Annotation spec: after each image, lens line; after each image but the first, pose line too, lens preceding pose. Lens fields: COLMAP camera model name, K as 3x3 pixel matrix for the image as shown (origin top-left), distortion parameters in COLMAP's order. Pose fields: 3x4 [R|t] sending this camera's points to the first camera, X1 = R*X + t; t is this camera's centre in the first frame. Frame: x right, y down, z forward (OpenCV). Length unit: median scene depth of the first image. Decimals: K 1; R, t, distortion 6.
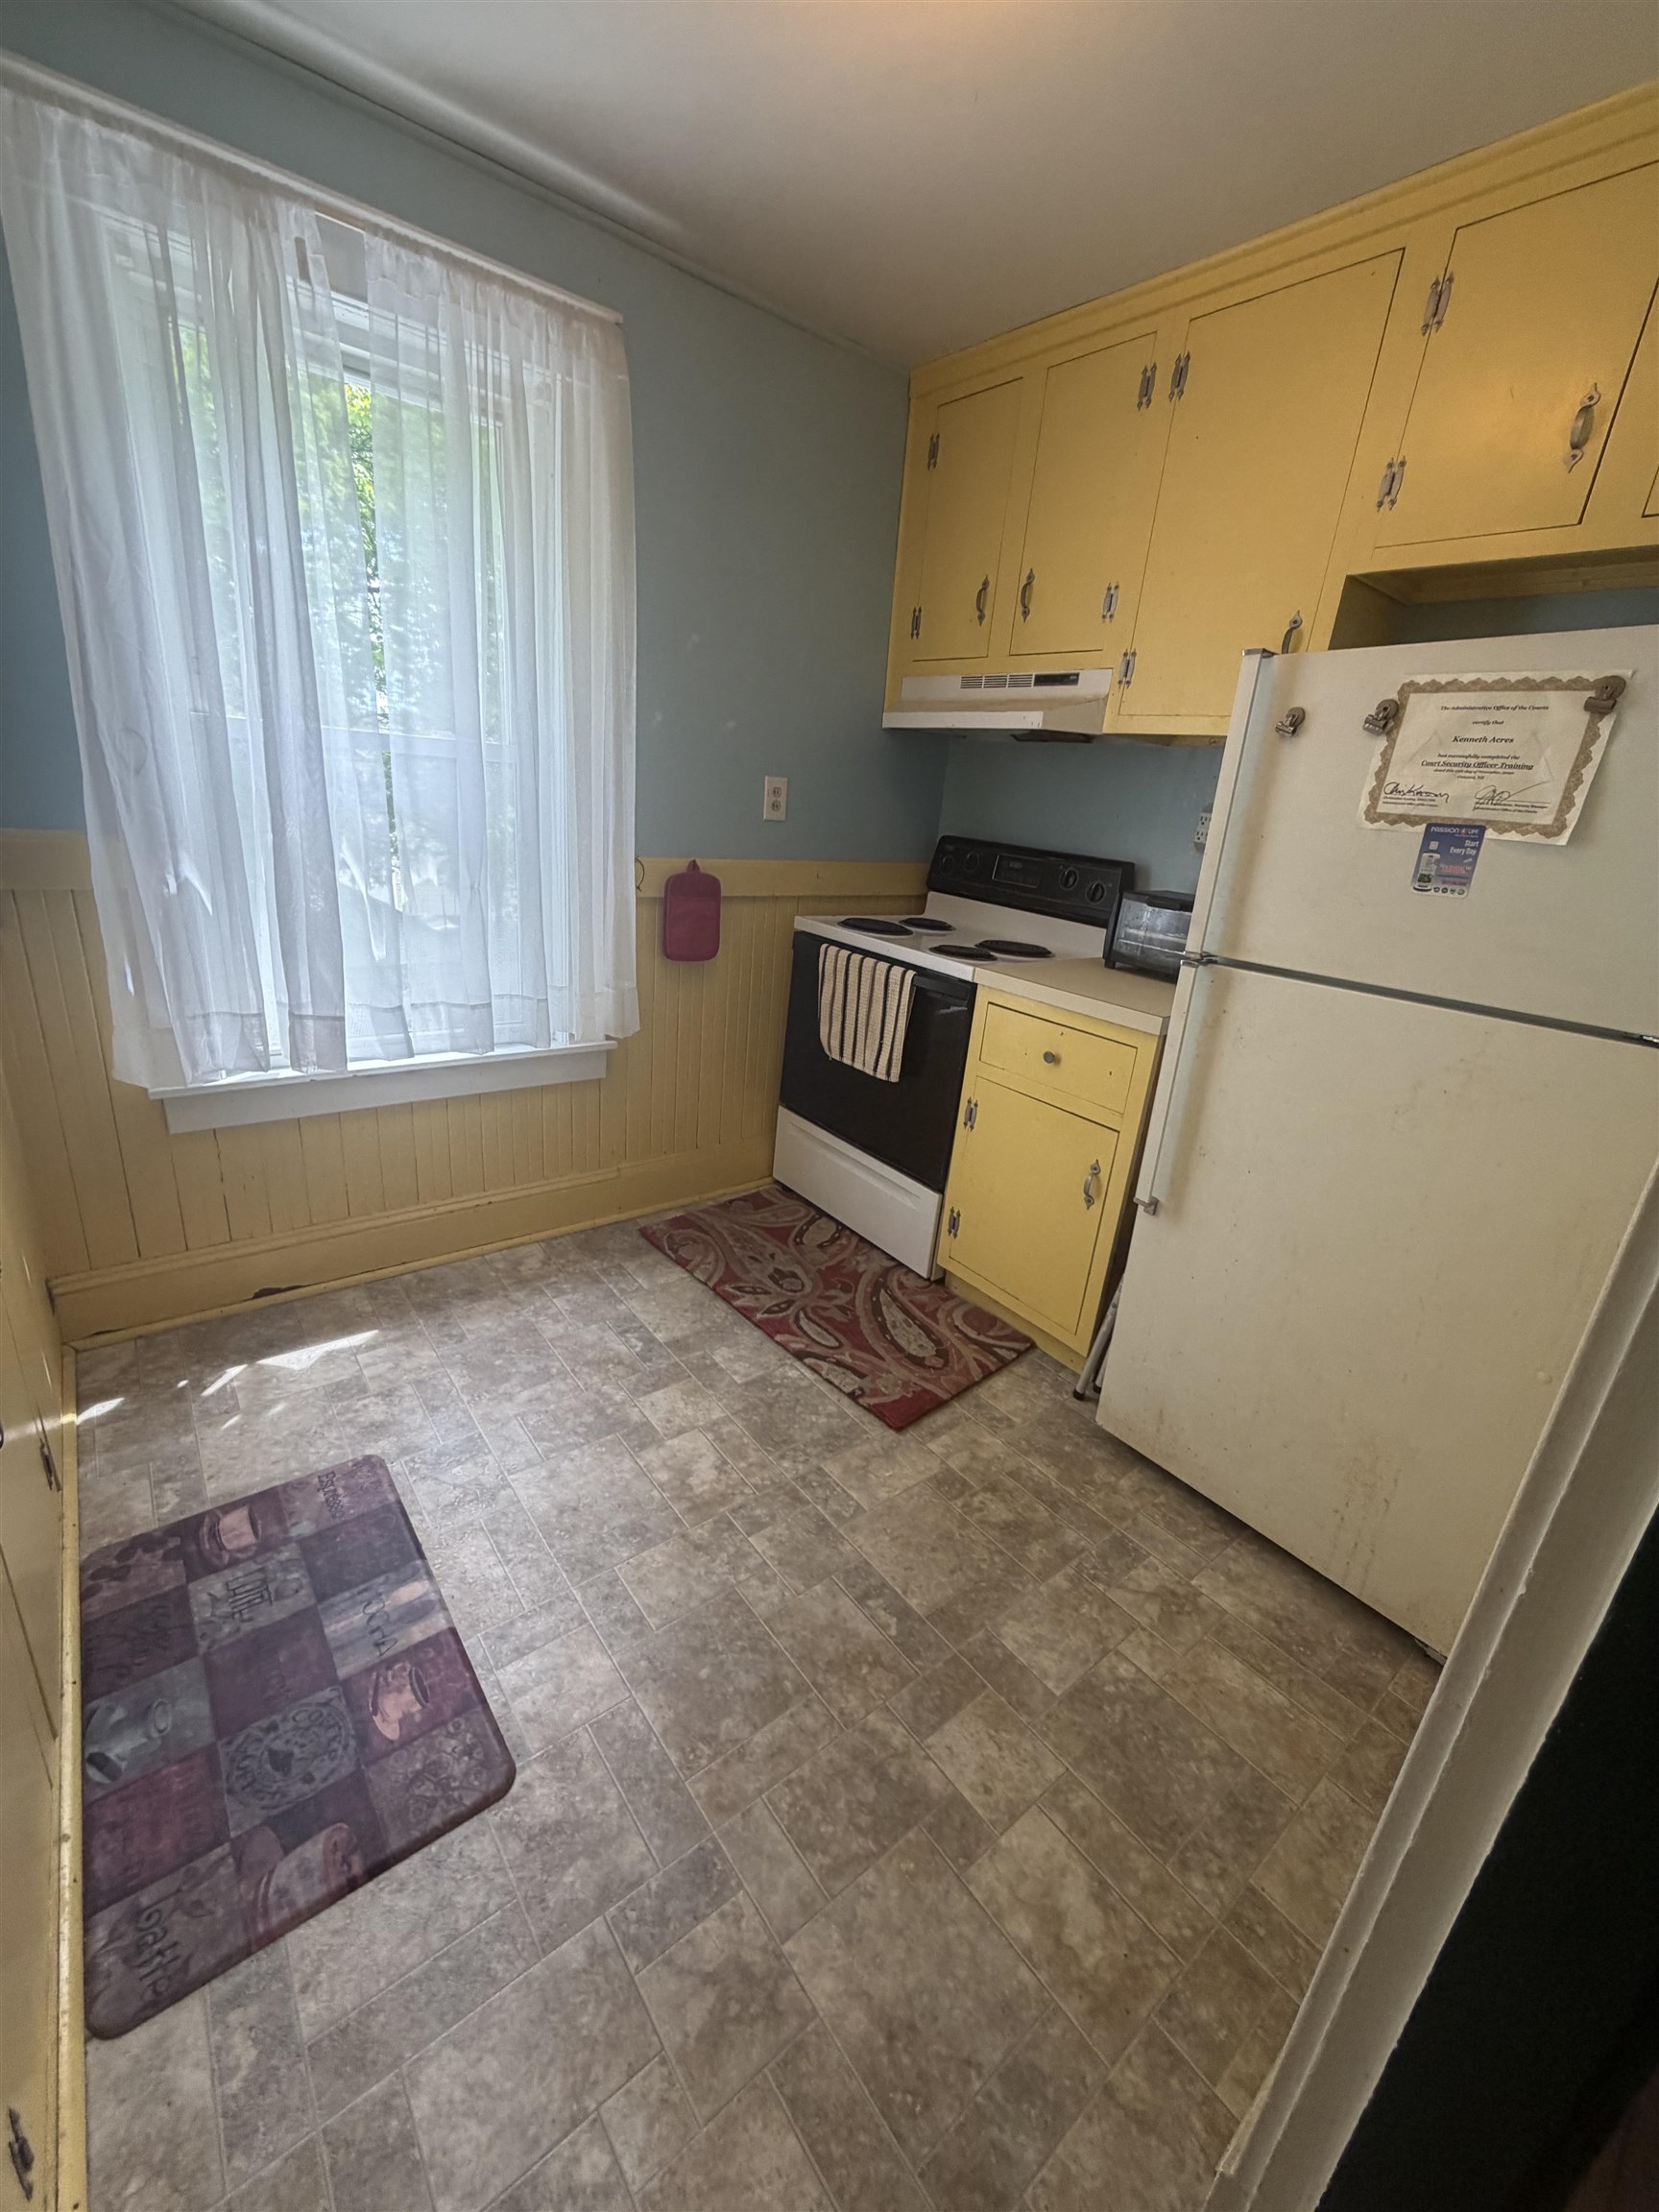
lens RADIAL K [[878.4, 0, 827.8], [0, 878.4, 1097.6], [0, 0, 1]] dist [-0.000170, 0.000049]
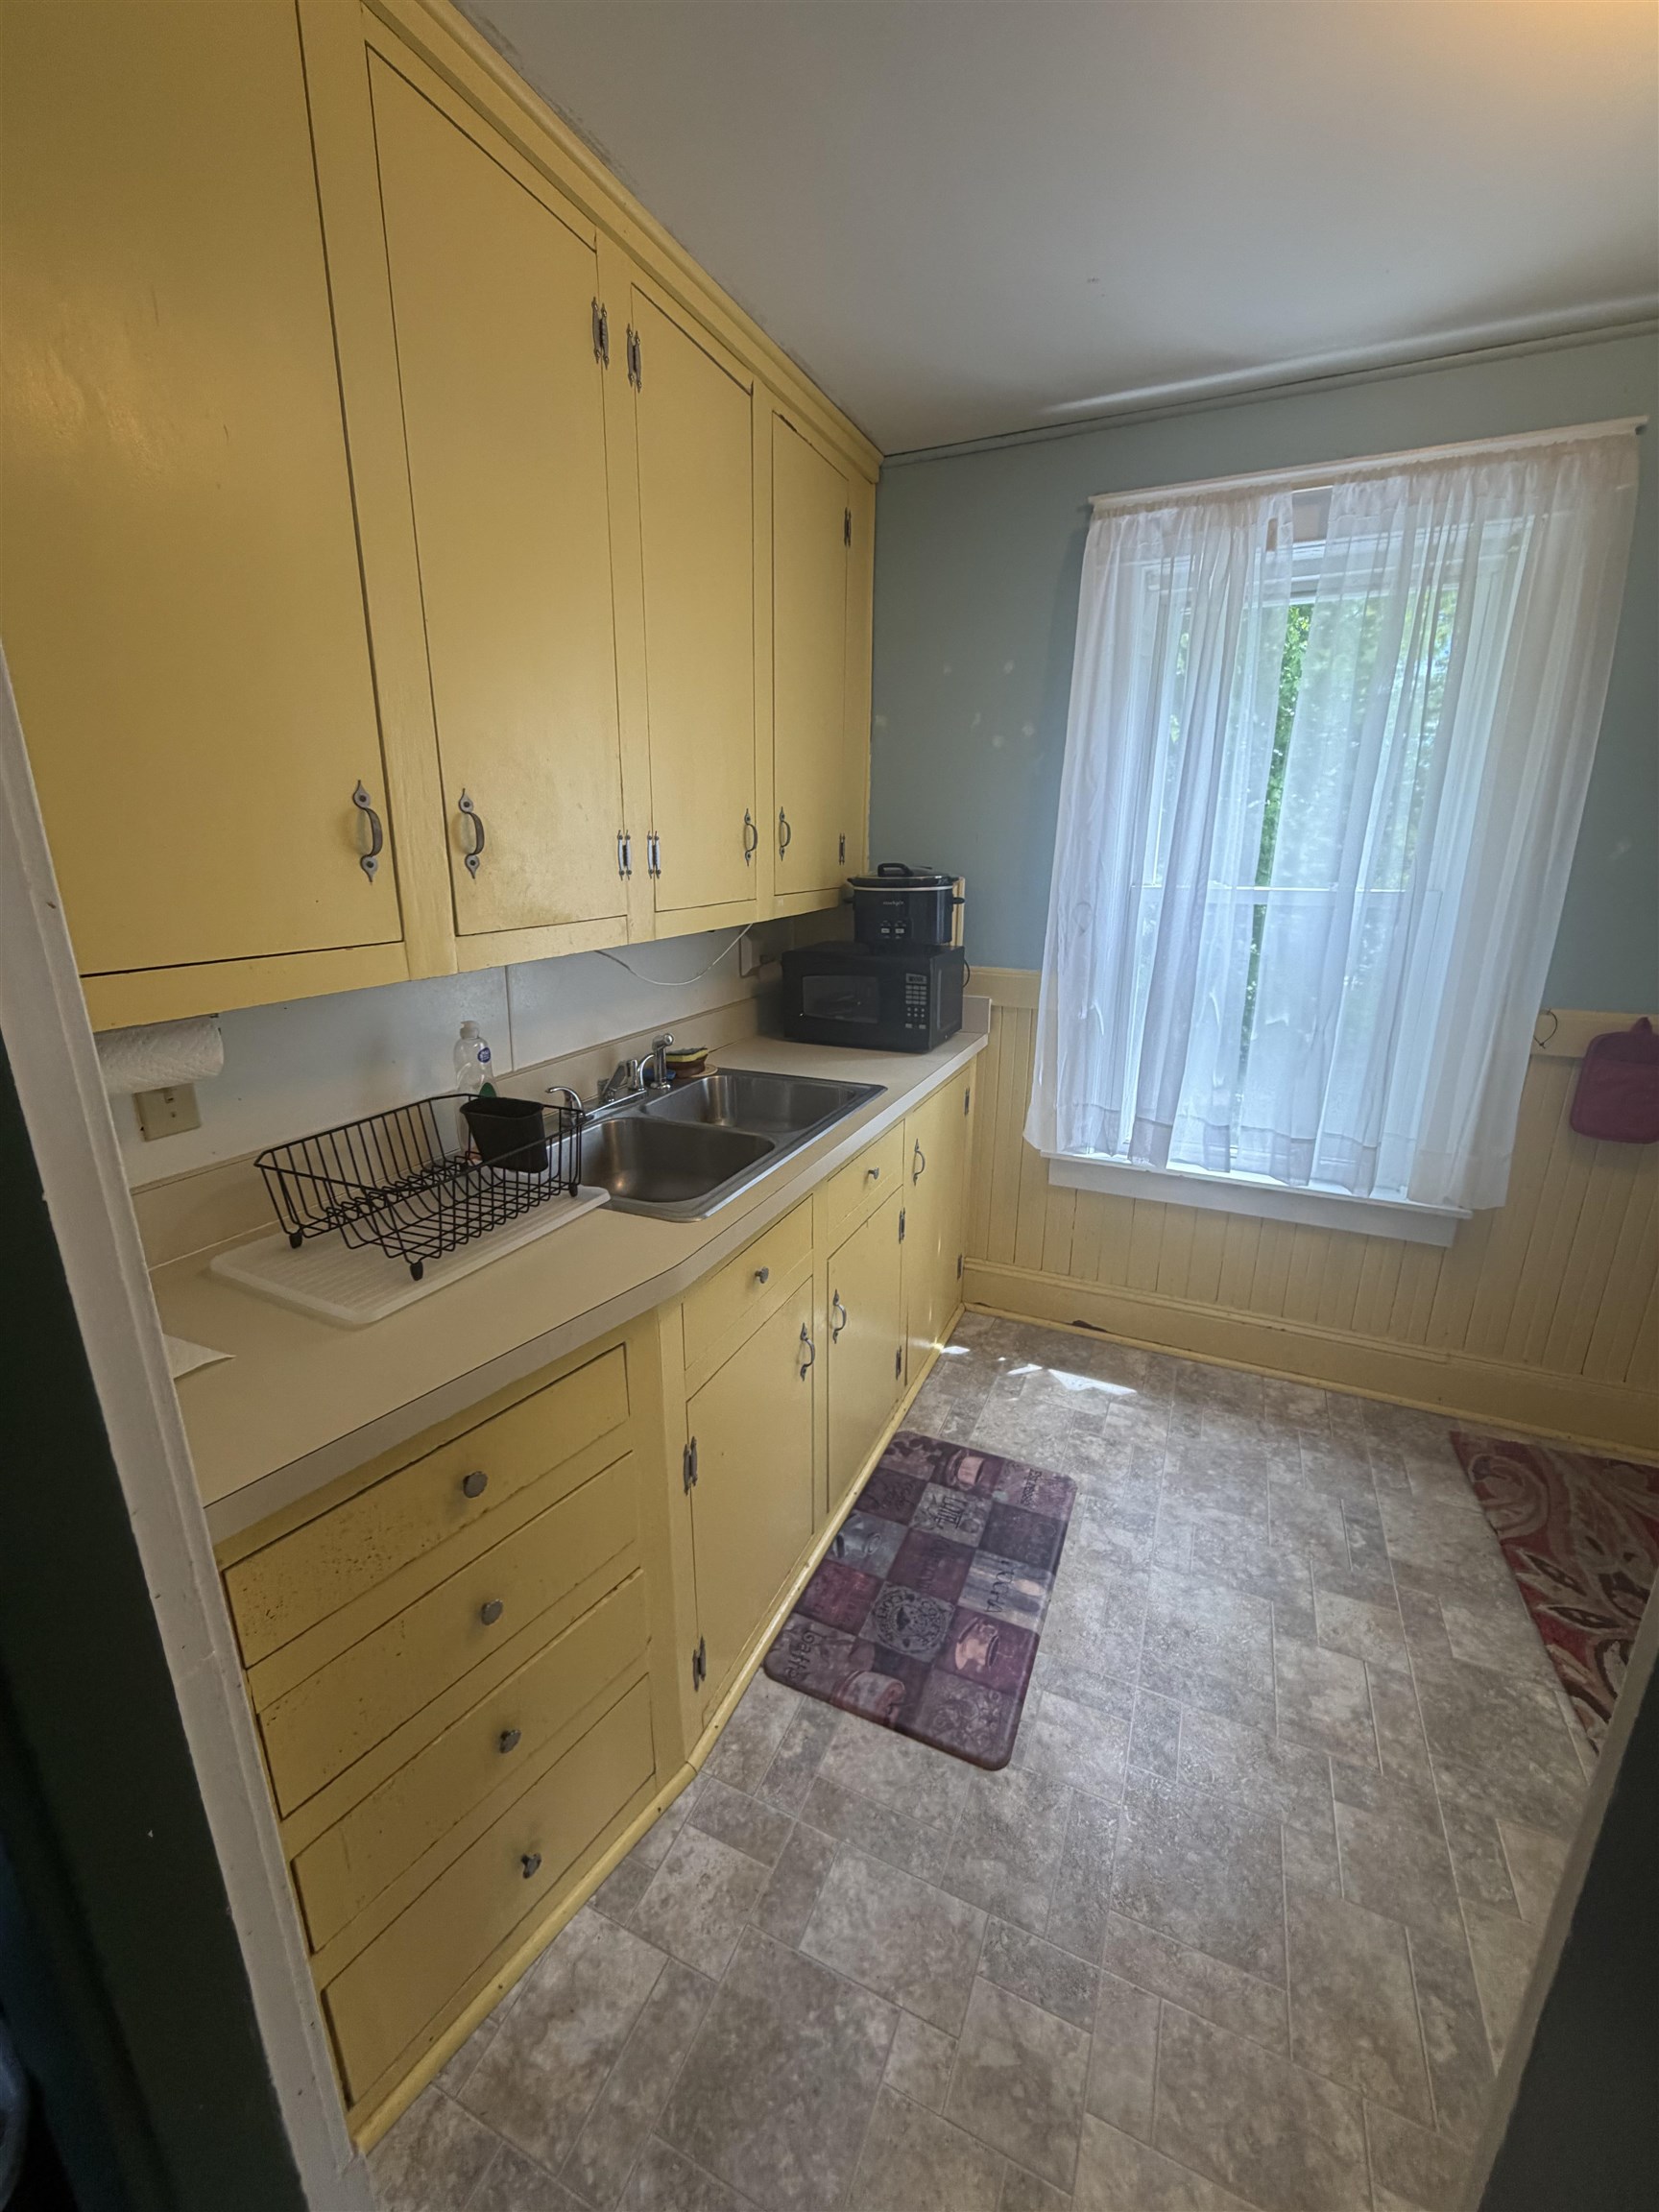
lens RADIAL K [[878.4, 0, 830.8], [0, 878.4, 1098.6], [0, 0, 1]] dist [-0.000170, 0.000049]
pose [[0.462334, 0.165966, -0.871035, 0.299230], [-0.257914, 0.965025, 0.046978, -0.071003], [0.848368, 0.202933, 0.488969, 0.020345]]
